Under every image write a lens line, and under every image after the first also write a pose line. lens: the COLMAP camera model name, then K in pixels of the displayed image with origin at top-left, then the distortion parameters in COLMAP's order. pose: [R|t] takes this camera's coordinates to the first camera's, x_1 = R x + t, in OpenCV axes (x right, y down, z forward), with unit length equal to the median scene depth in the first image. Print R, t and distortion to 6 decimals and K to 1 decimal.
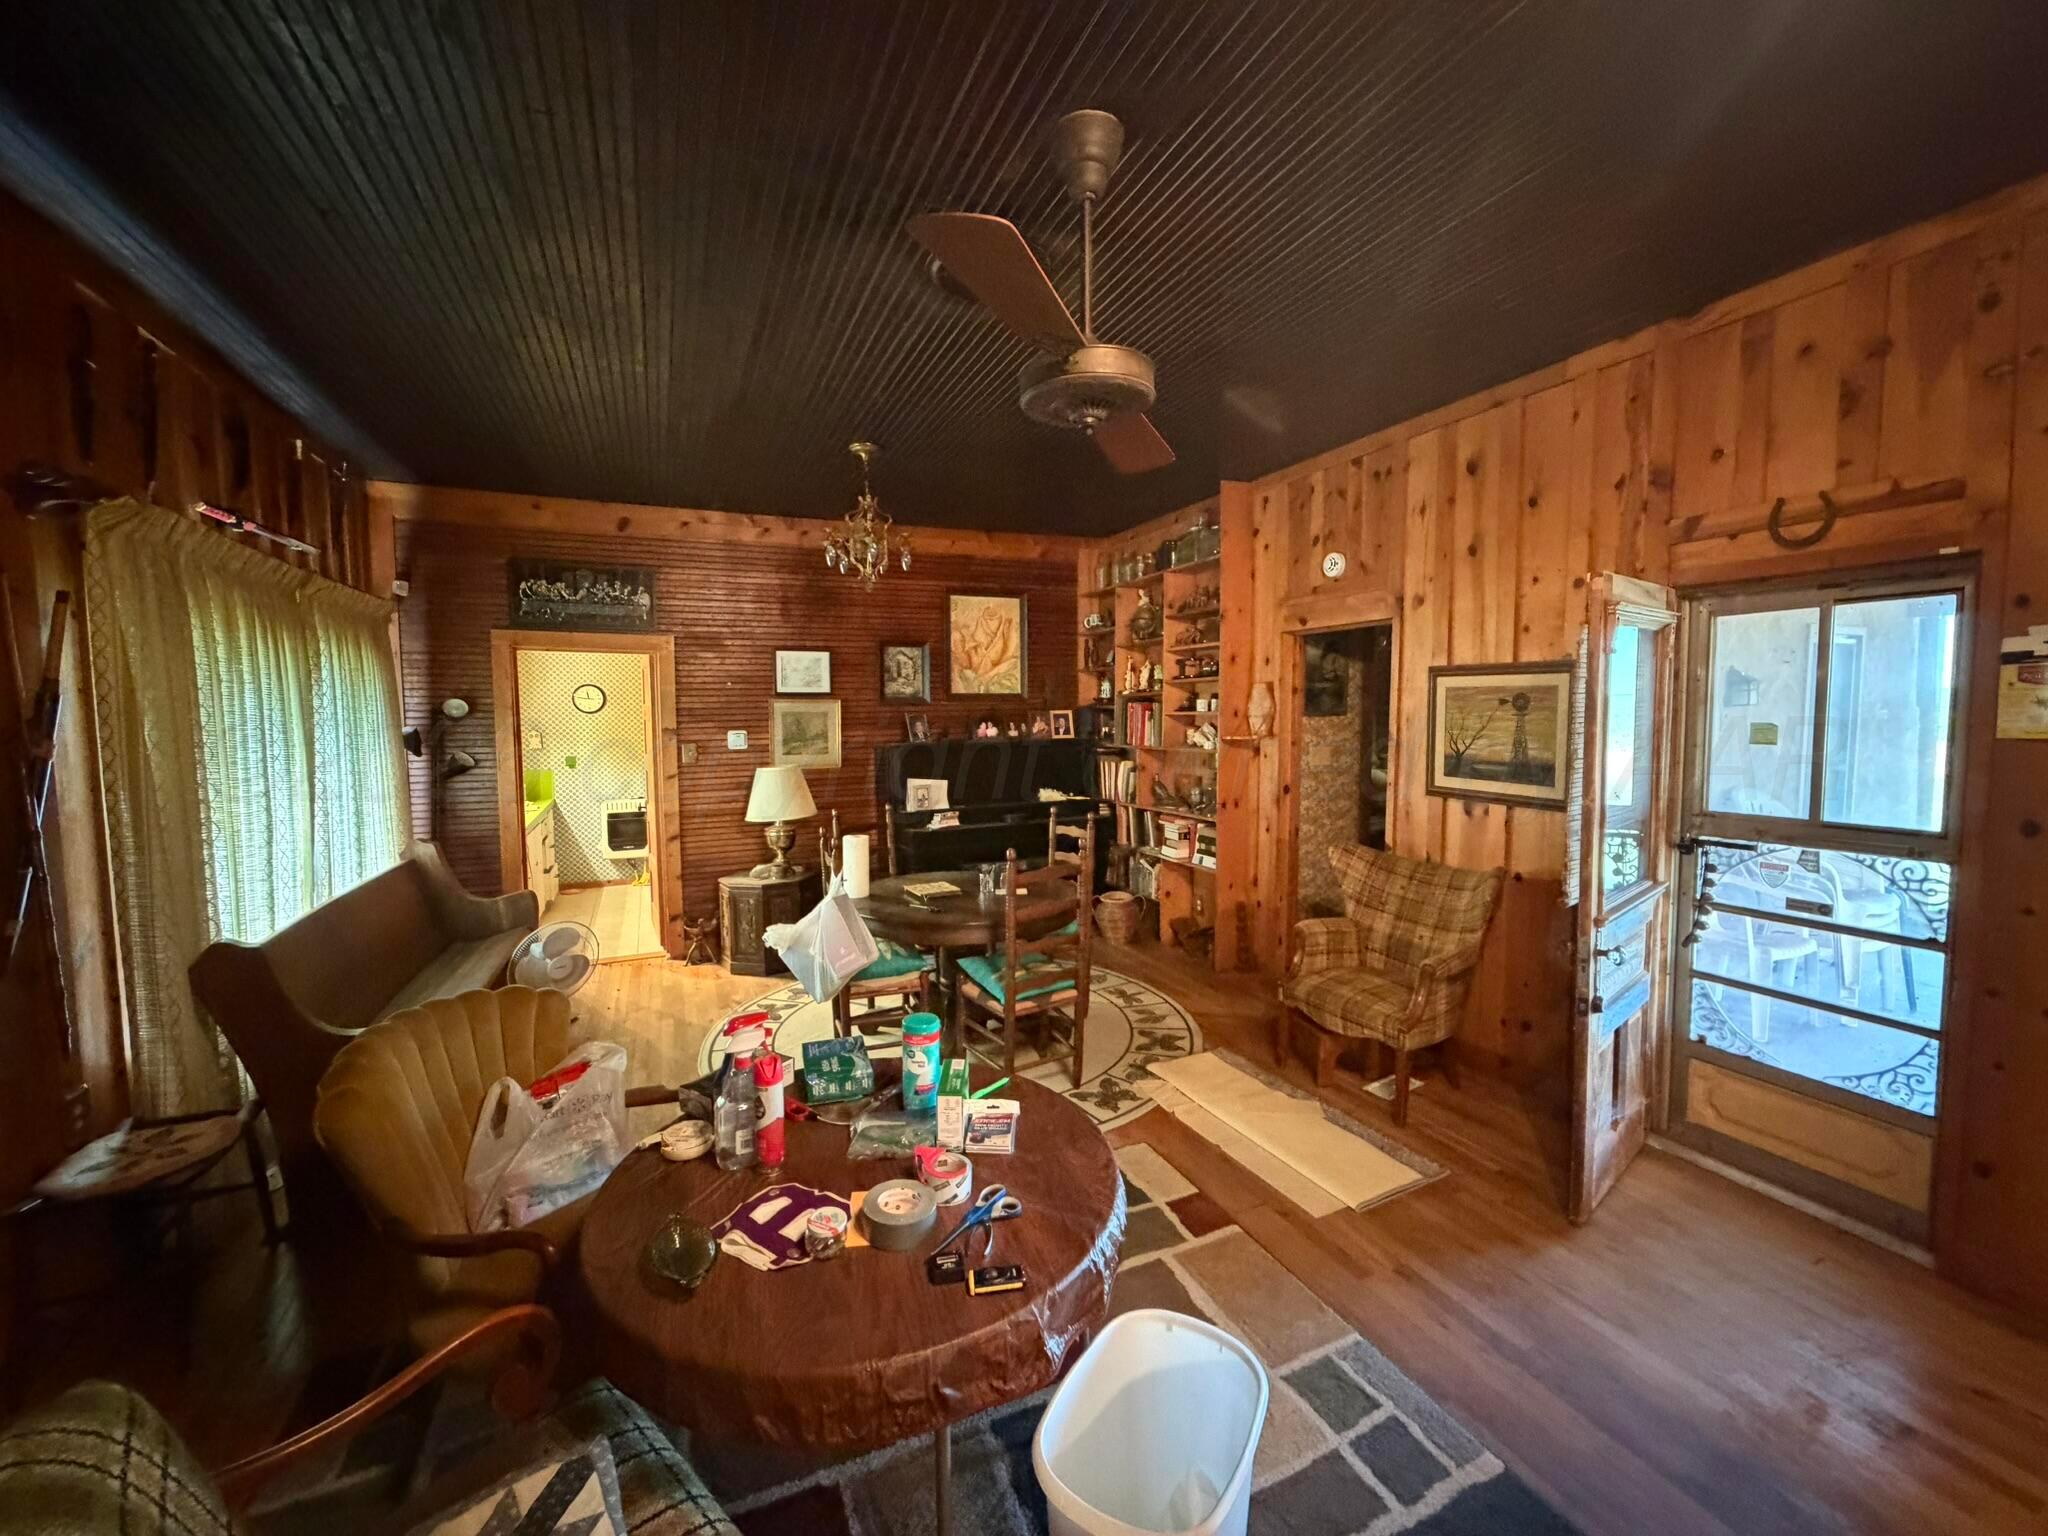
lens RADIAL K [[808.1, 0, 1026.1], [0, 808.1, 758.8], [0, 0, 1]] dist [0.001666, -0.000140]
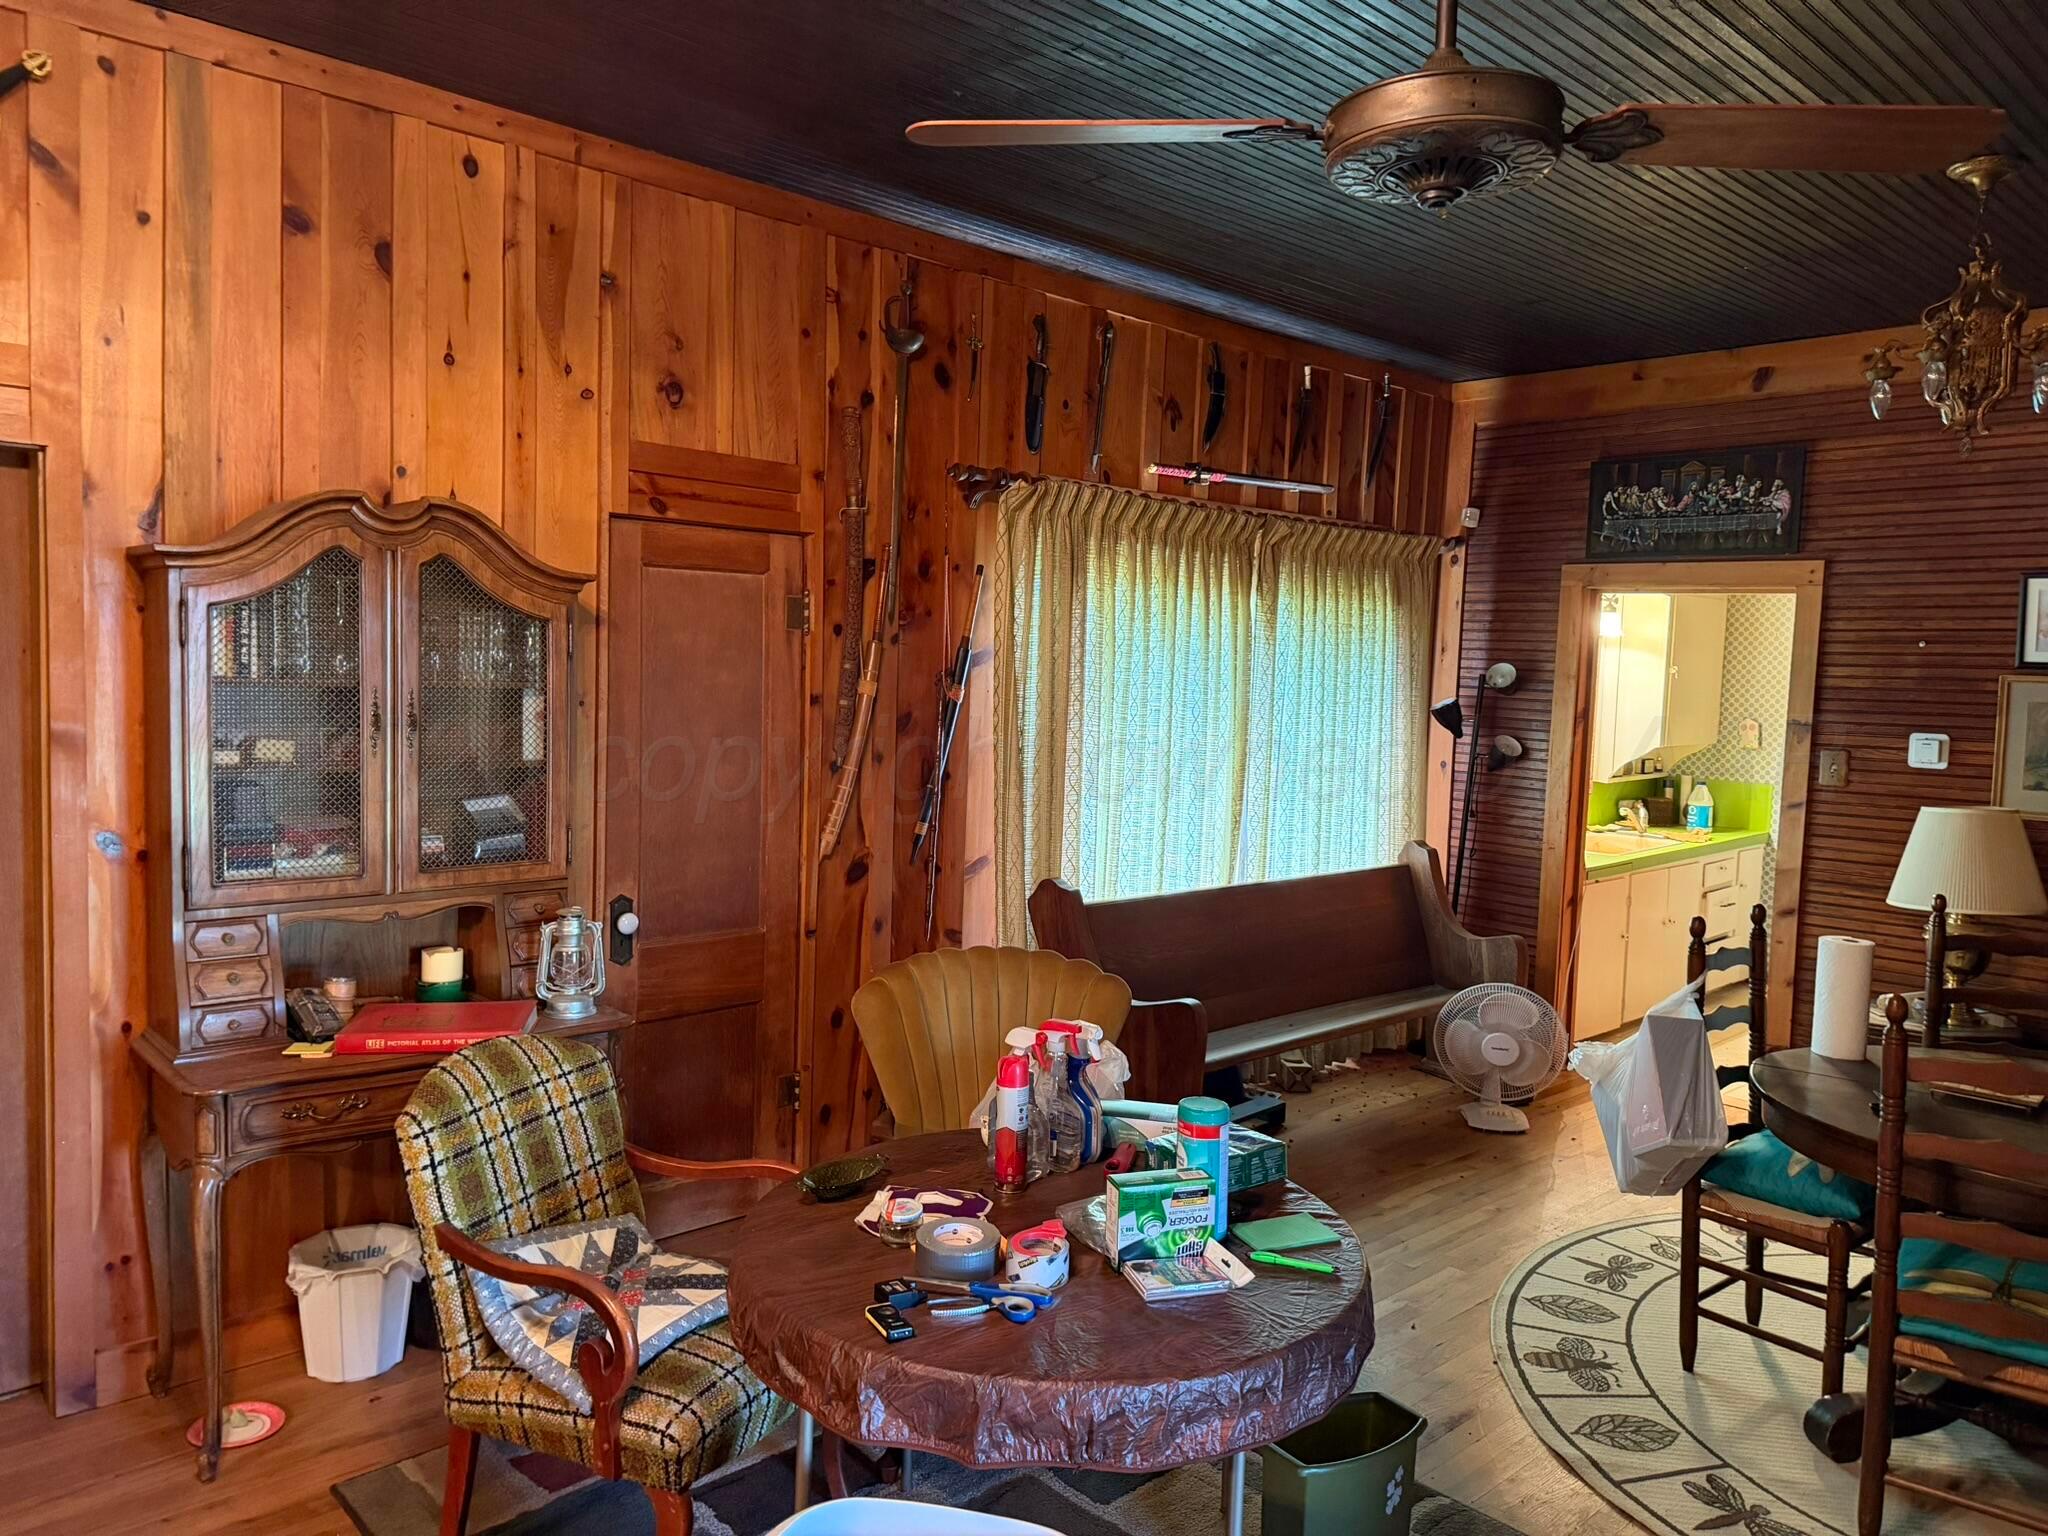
lens RADIAL K [[1450.3, 0, 1025.3], [0, 1450.3, 753.7], [0, 0, 1]] dist [0.031105, -0.026143]
pose [[0.313901, 0.079352, -0.946134, 0.404755], [-0.092638, 0.994307, 0.052658, -0.020256], [0.944926, 0.071118, 0.319465, 0.166191]]
